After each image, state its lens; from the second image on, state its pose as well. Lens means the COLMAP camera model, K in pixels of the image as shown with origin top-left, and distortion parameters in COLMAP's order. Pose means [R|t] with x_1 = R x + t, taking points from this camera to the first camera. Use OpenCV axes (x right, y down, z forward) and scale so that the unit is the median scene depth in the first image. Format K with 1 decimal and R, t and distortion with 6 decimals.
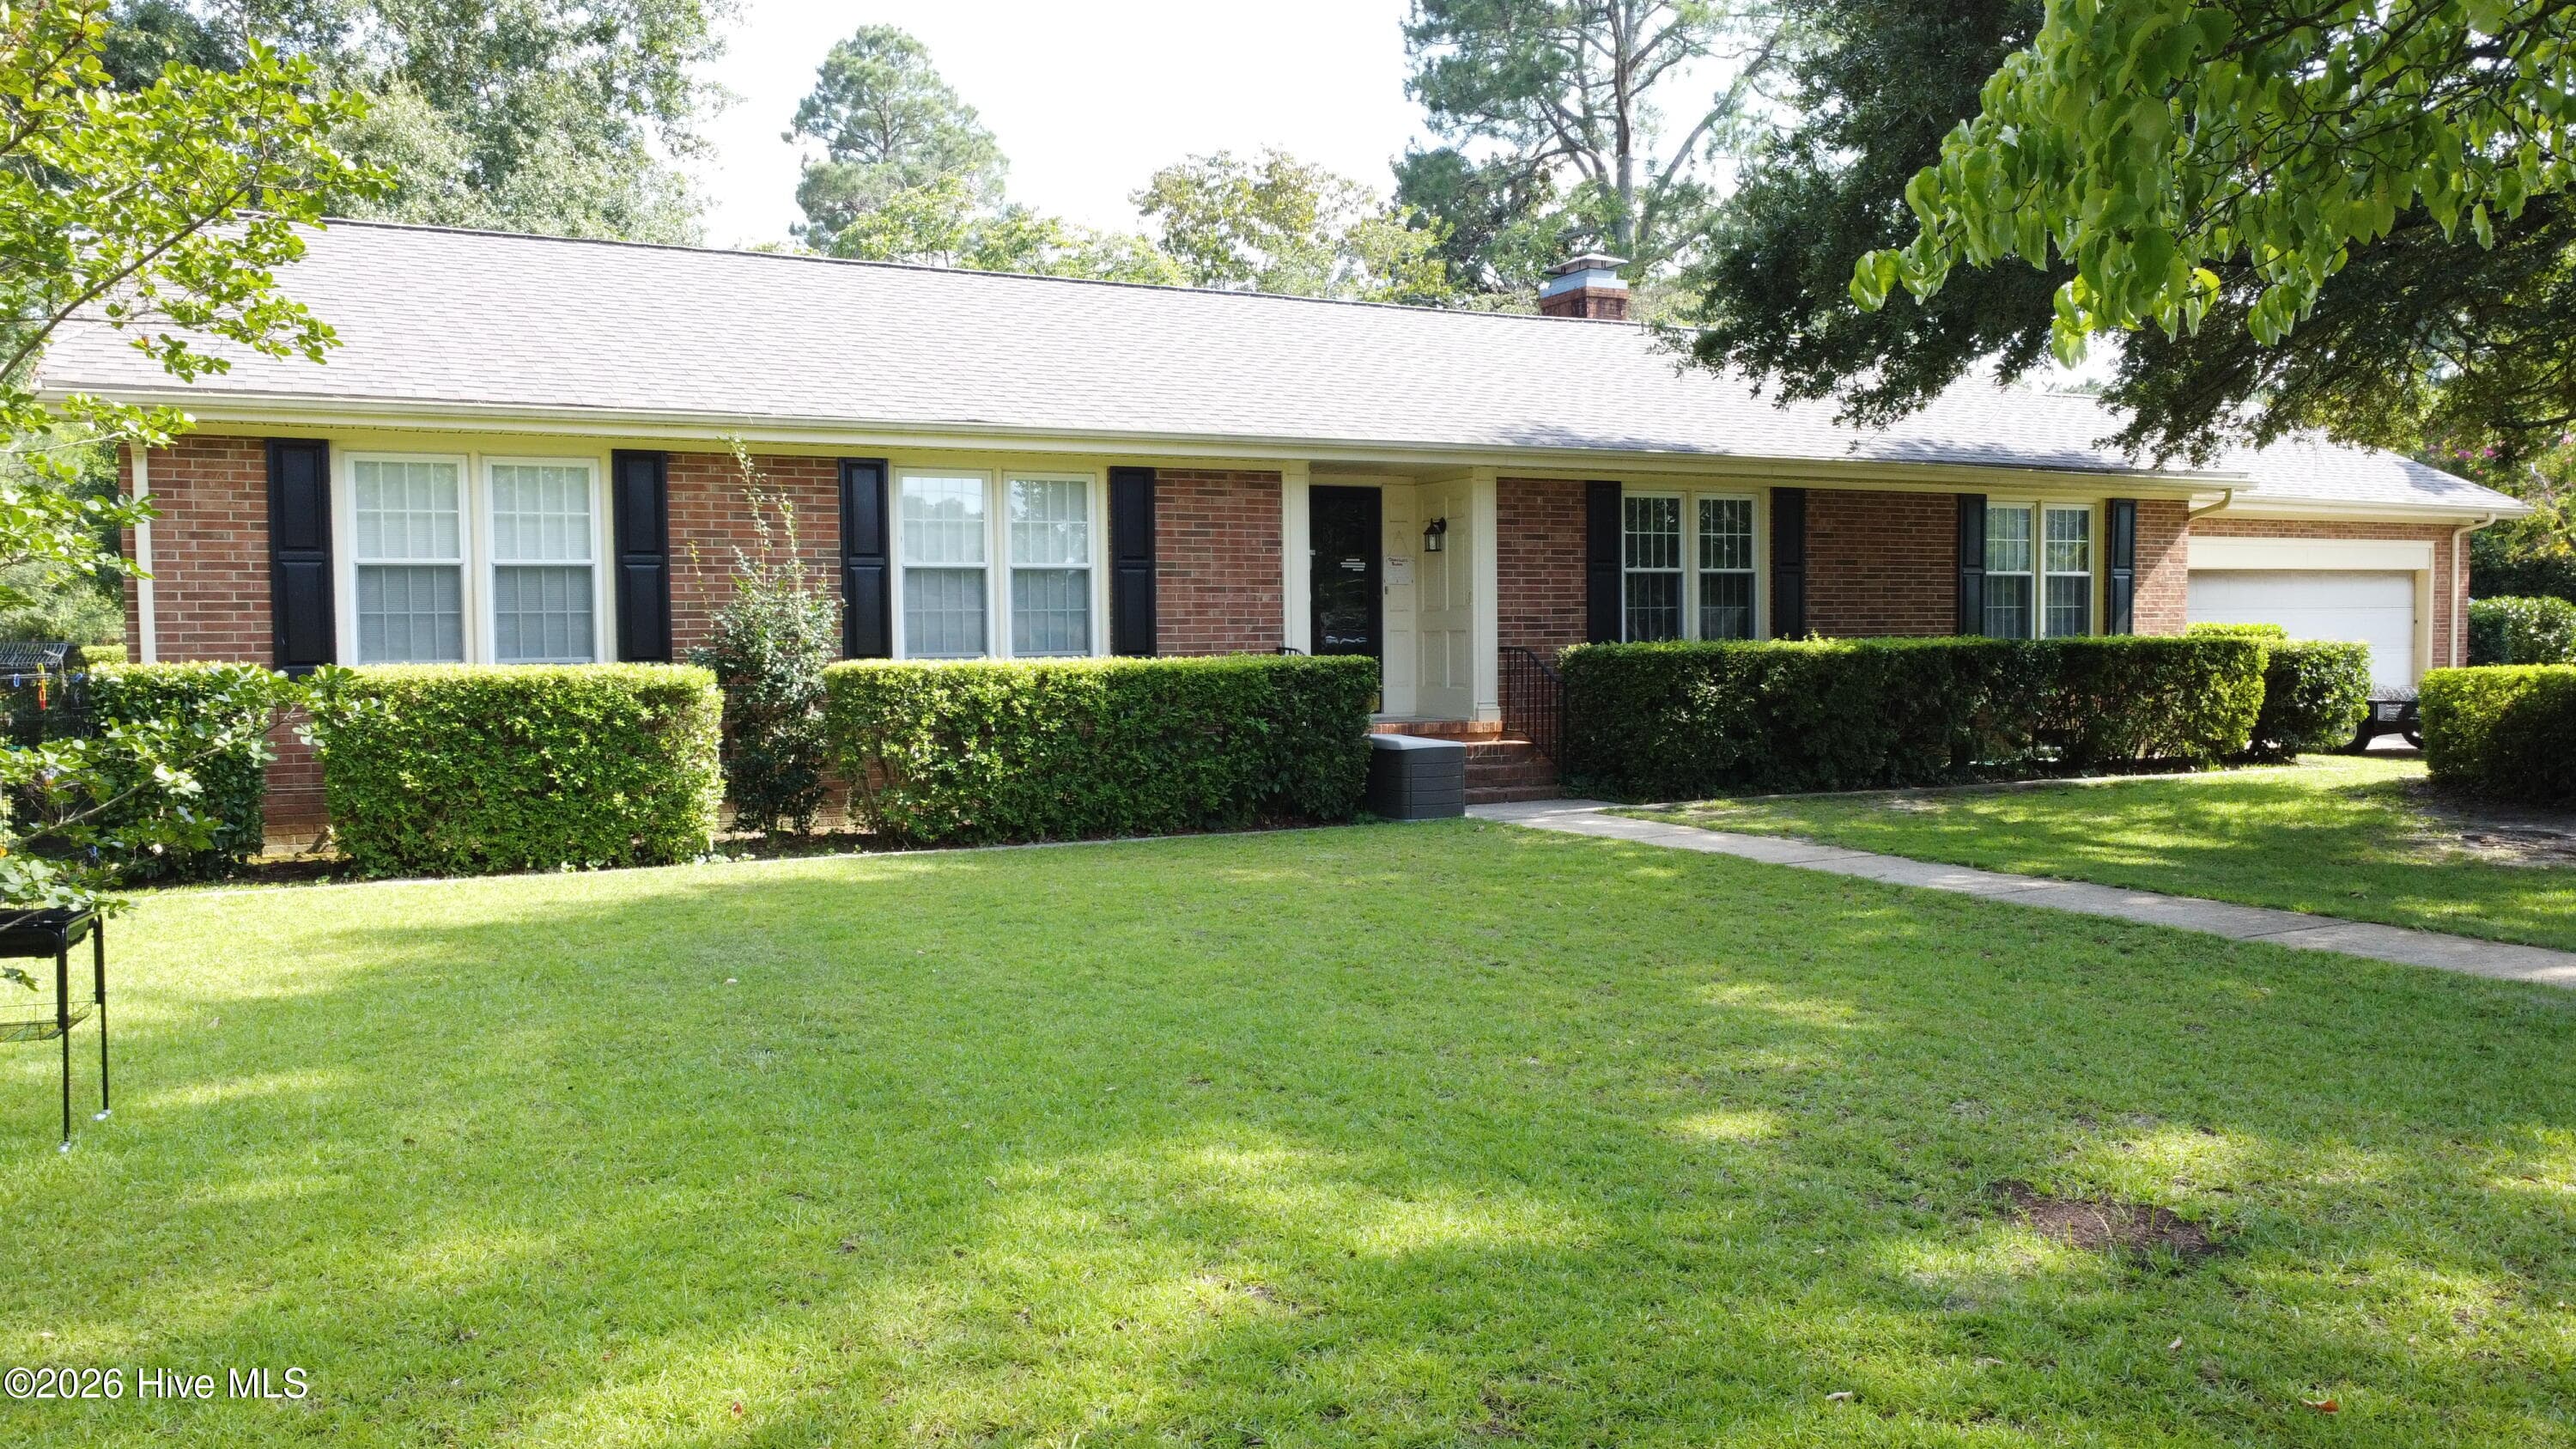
lens RADIAL K [[1968.3, 0, 1288.0], [0, 1968.3, 724.5], [0, 0, 1]] dist [-0.007774, 0.004100]
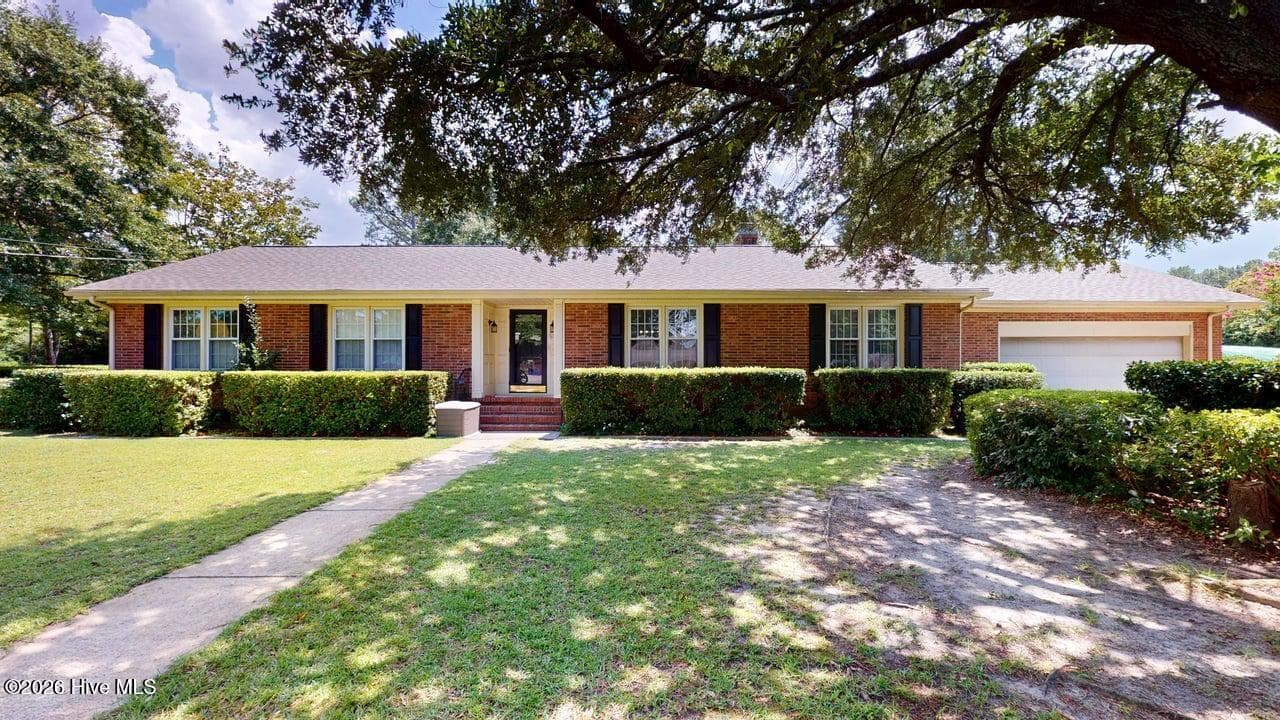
lens RADIAL K [[609.9, 0, 640.0], [0, 609.9, 360.0], [0, 0, 1]] dist [0.001672, 0.000230]
pose [[0.888114, 0.007463, -0.459562, 0.538092], [-0.029323, 0.998751, -0.040448, -0.021397], [0.458687, 0.049398, 0.887224, 0.330542]]
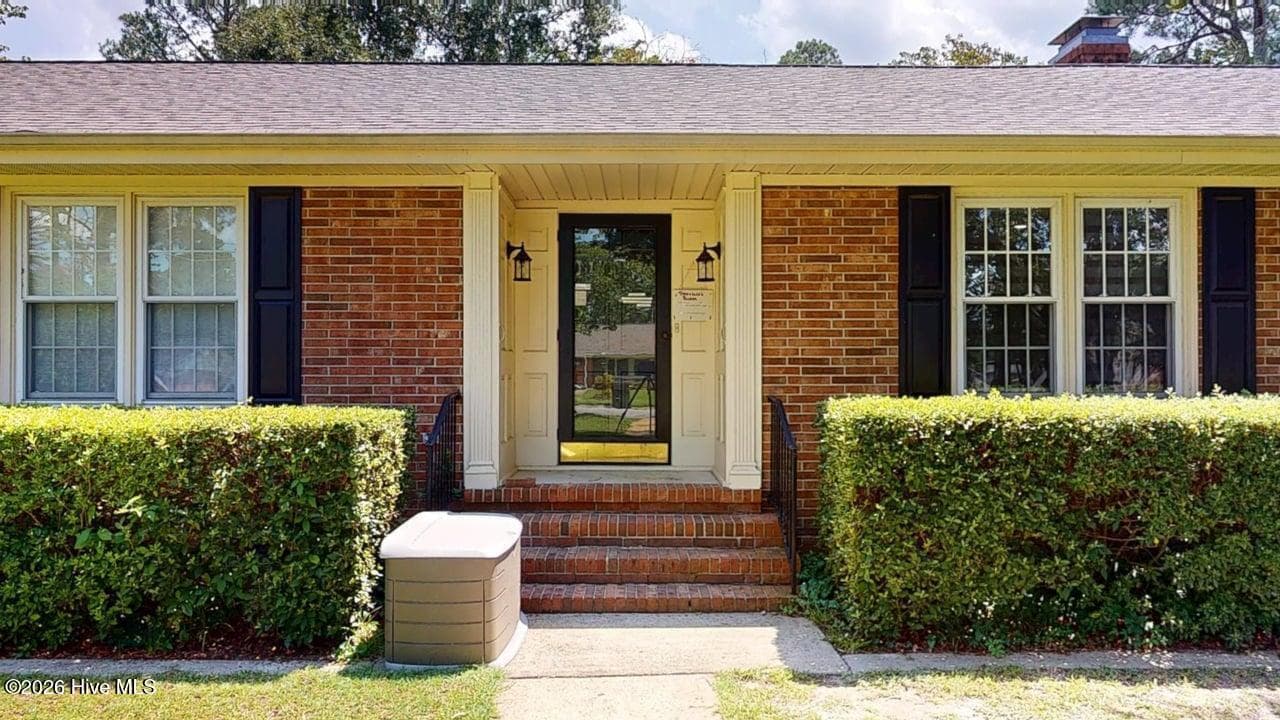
lens RADIAL K [[1071.8, 0, 640.0], [0, 1071.8, 360.0], [0, 0, 1]] dist [-0.000216, -0.001318]
pose [[0.896399, 0.008492, -0.443166, 0.247706], [-0.029658, 0.998725, -0.040851, -0.033571], [0.442254, 0.049762, 0.895508, 0.566902]]
